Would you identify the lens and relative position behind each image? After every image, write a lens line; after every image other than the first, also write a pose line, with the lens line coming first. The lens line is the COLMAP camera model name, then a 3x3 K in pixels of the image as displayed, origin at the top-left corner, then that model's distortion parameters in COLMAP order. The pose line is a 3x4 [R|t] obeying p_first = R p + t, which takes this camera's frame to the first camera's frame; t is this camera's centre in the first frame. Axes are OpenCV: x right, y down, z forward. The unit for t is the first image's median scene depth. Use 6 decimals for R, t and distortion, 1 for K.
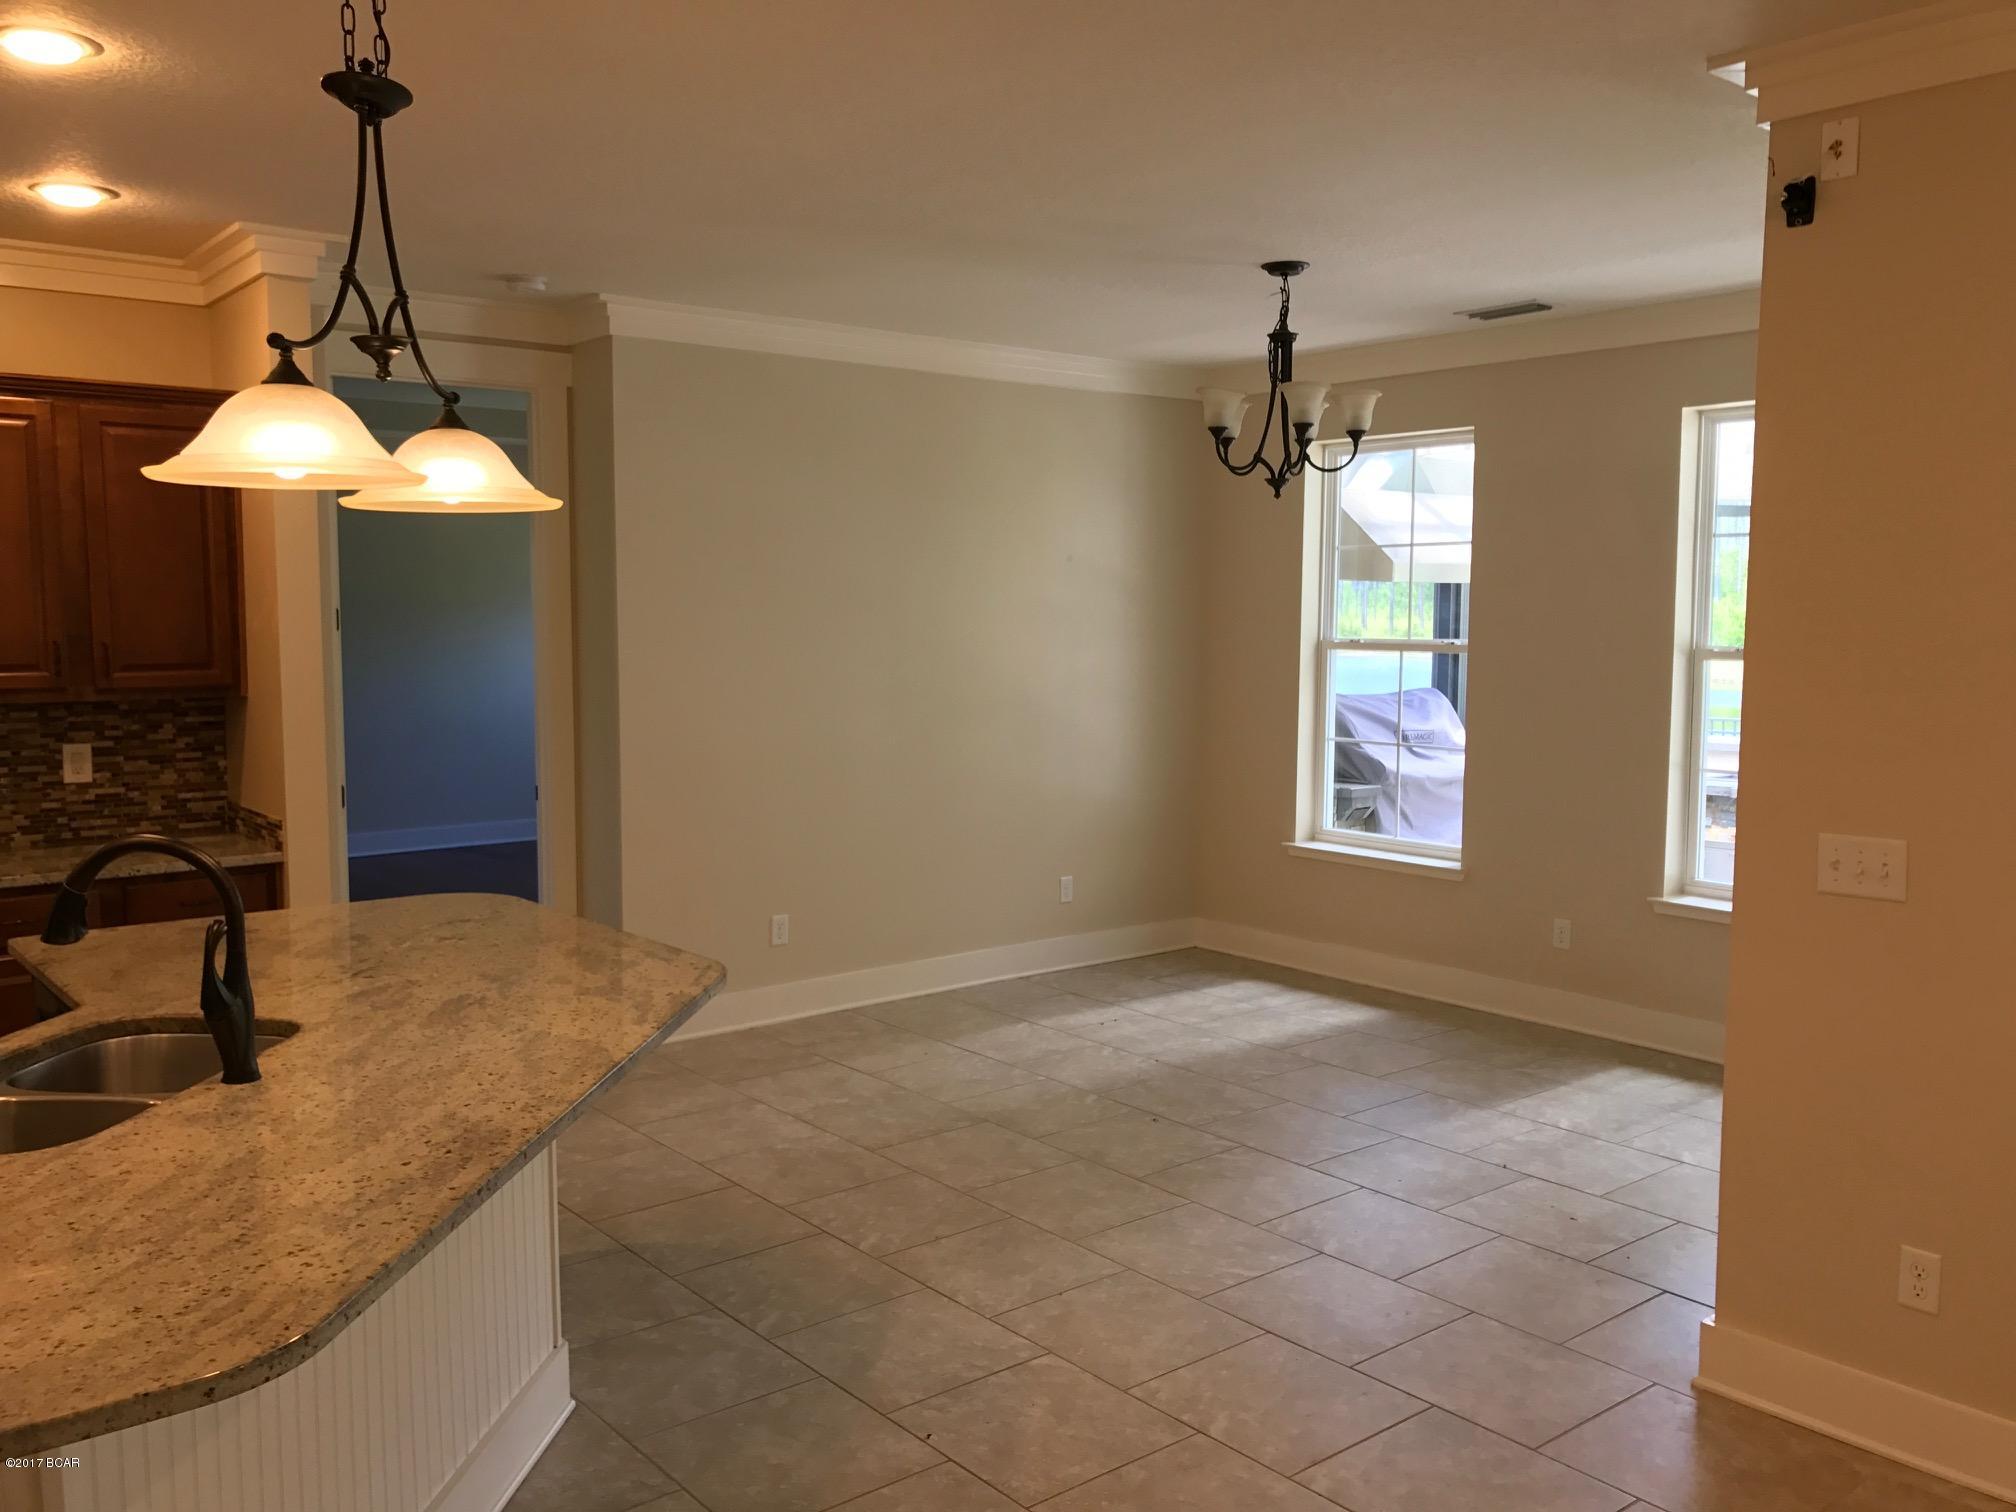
lens RADIAL K [[1673.6, 0, 1009.9], [0, 1673.6, 745.6], [0, 0, 1]] dist [0.013744, -0.007683]
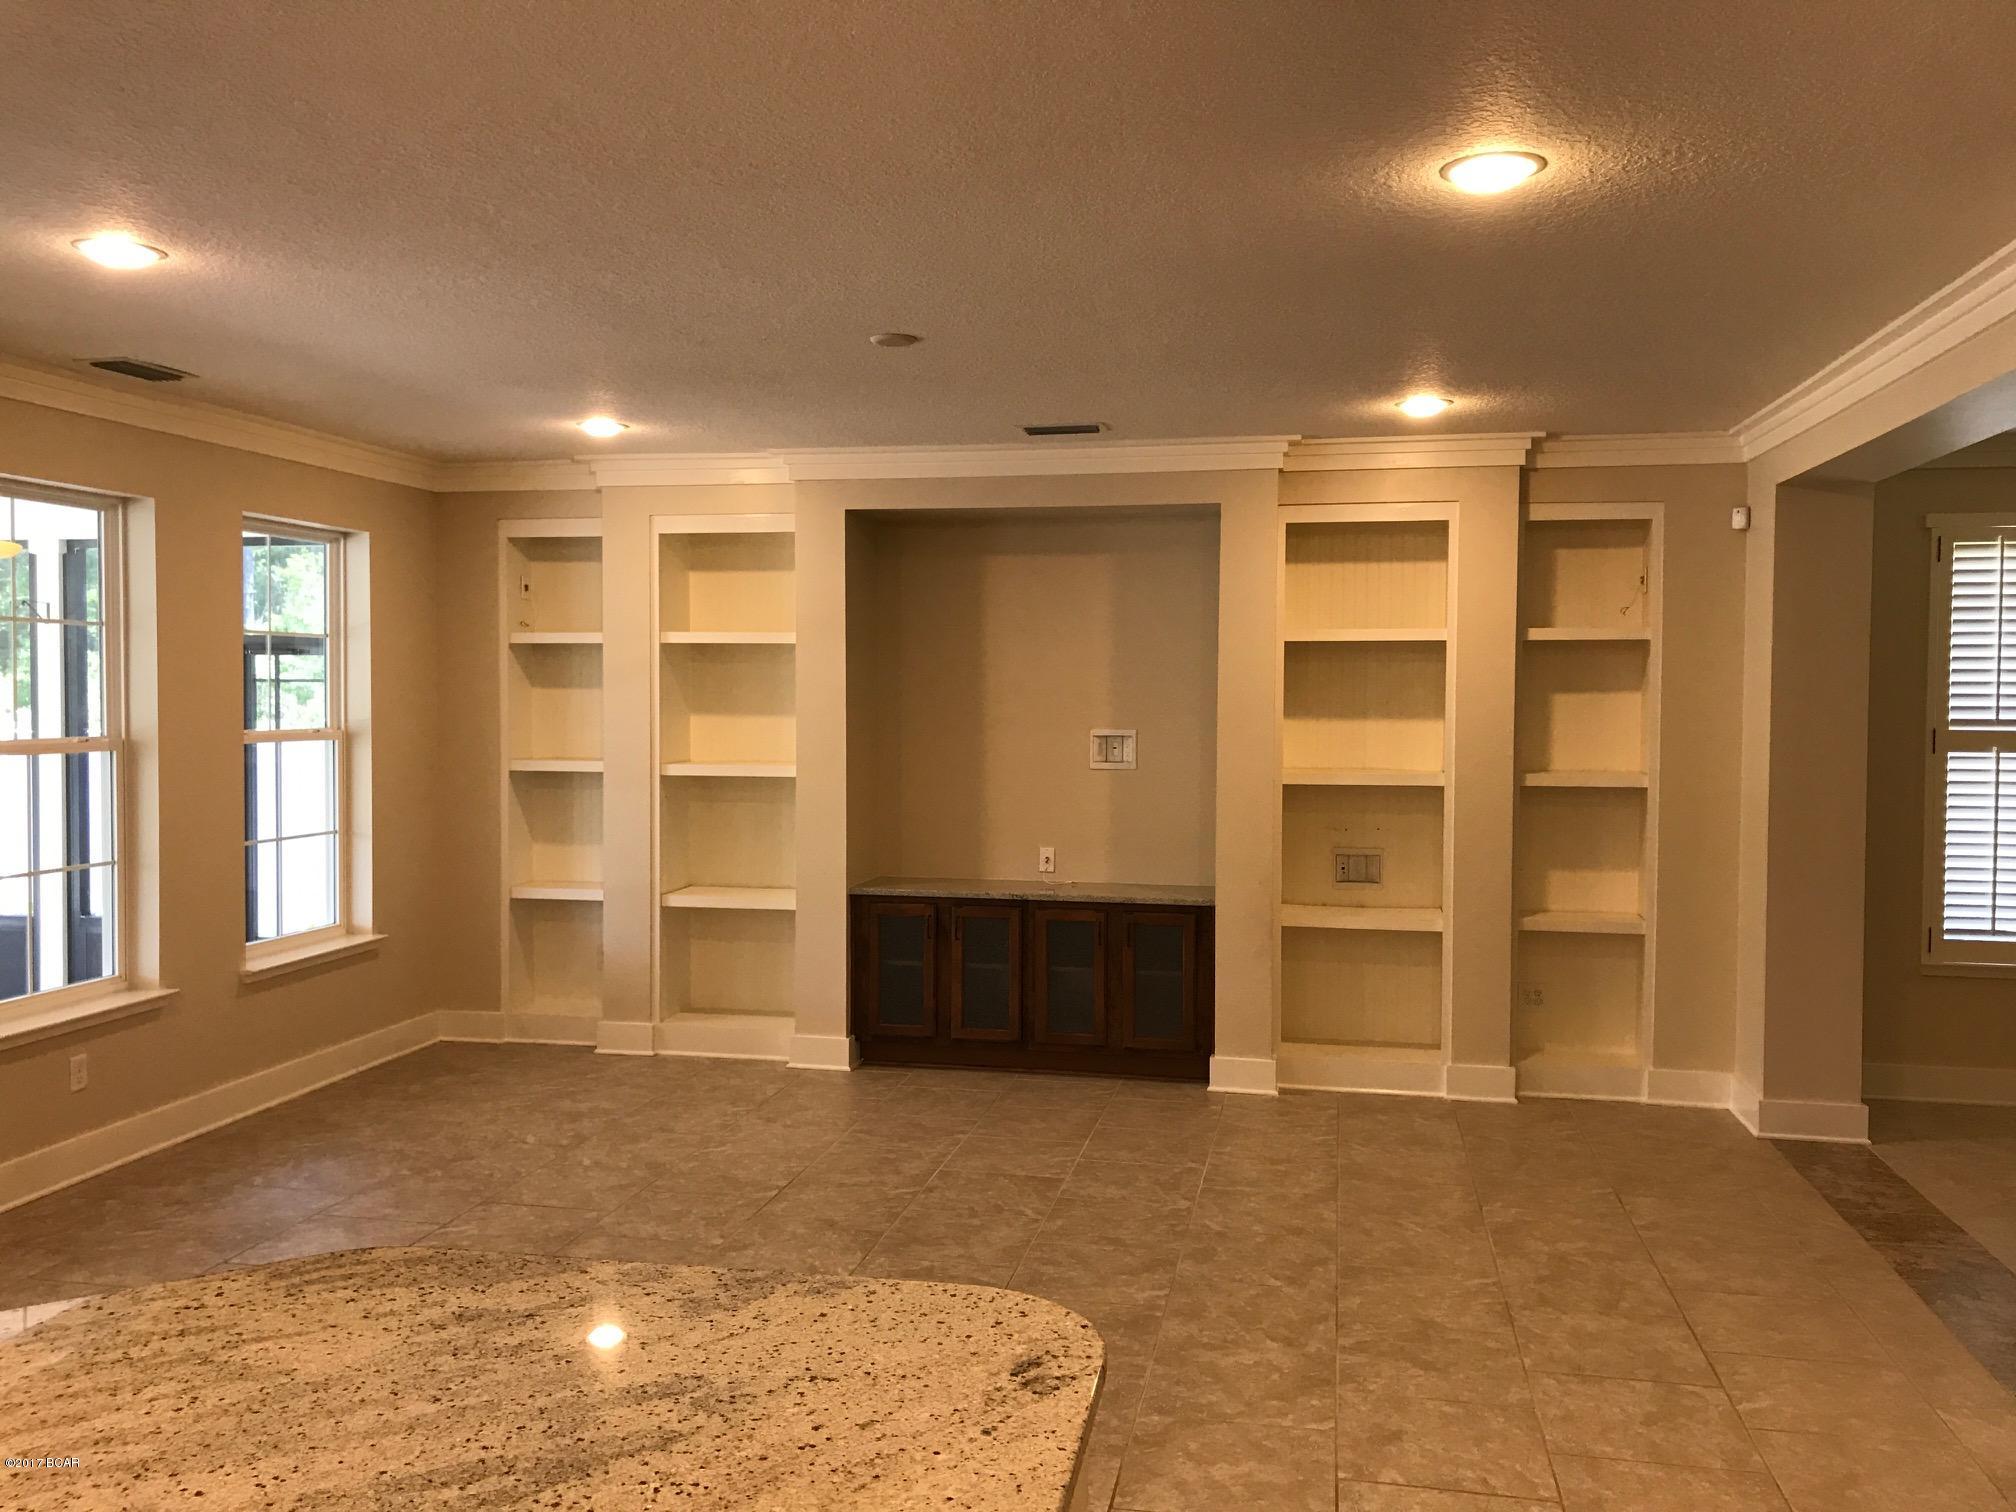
lens RADIAL K [[1673.6, 0, 996.0], [0, 1673.6, 763.9], [0, 0, 1]] dist [0.013744, -0.007683]
pose [[-0.626512, -0.037560, 0.778507, -0.707400], [0.070629, 0.991993, 0.104699, -0.052652], [-0.776205, 0.120580, -0.618842, 0.553999]]
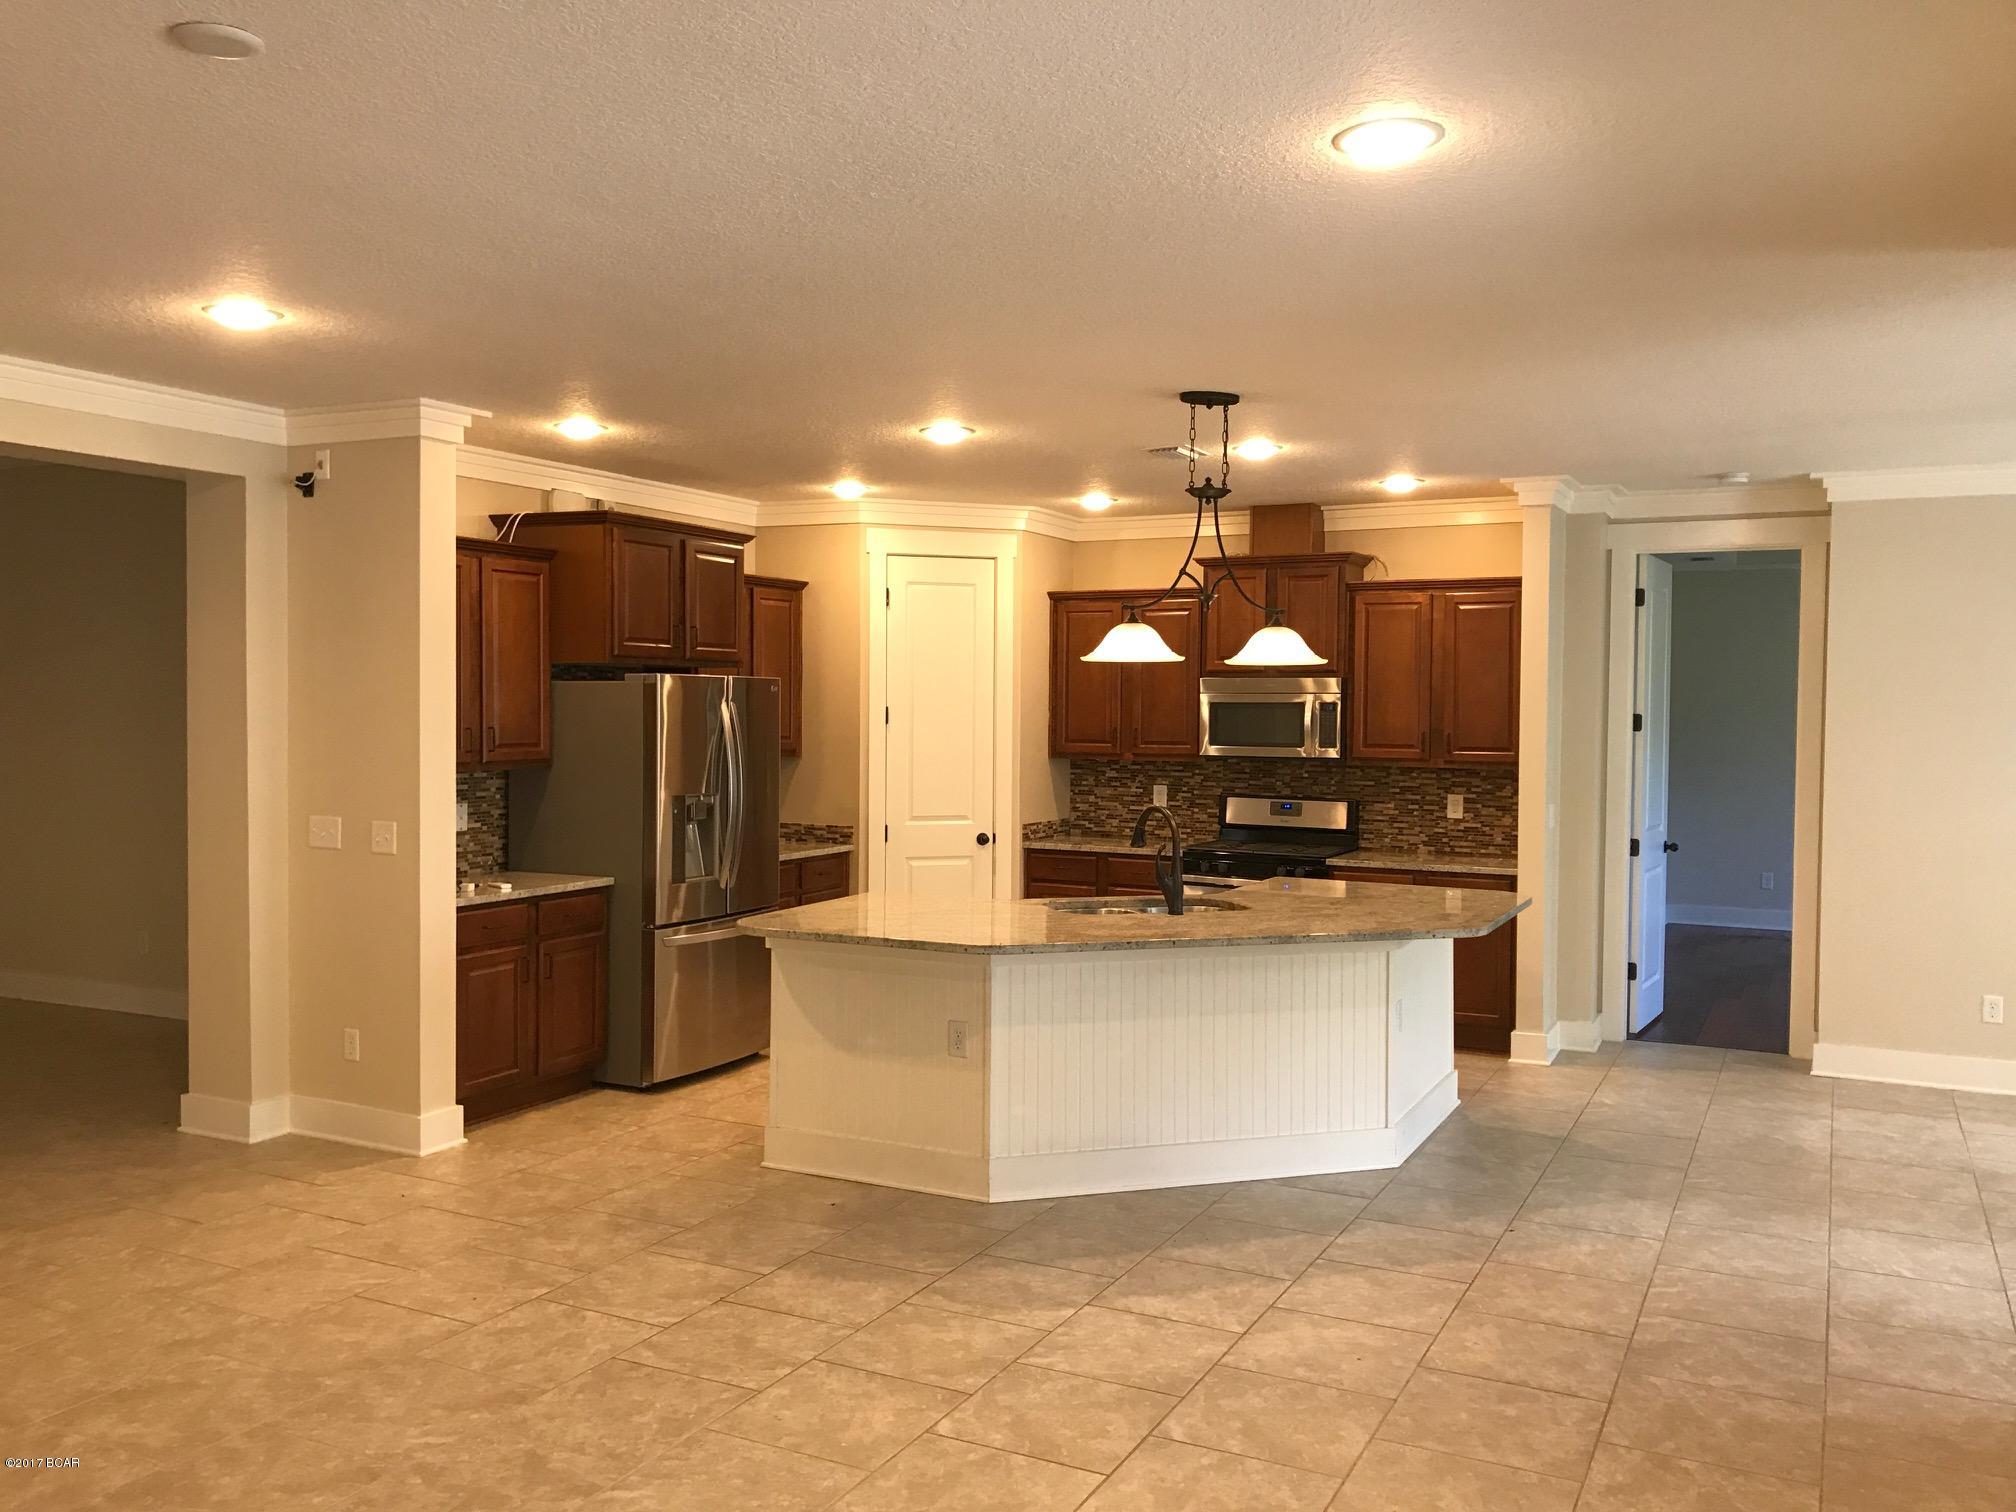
lens RADIAL K [[1673.6, 0, 1007.0], [0, 1673.6, 749.6], [0, 0, 1]] dist [0.013744, -0.007683]
pose [[0.405233, 0.026083, -0.913841, 0.915003], [-0.091058, 0.995774, -0.011957, 0.017446], [0.909667, 0.088058, 0.405896, -0.086965]]
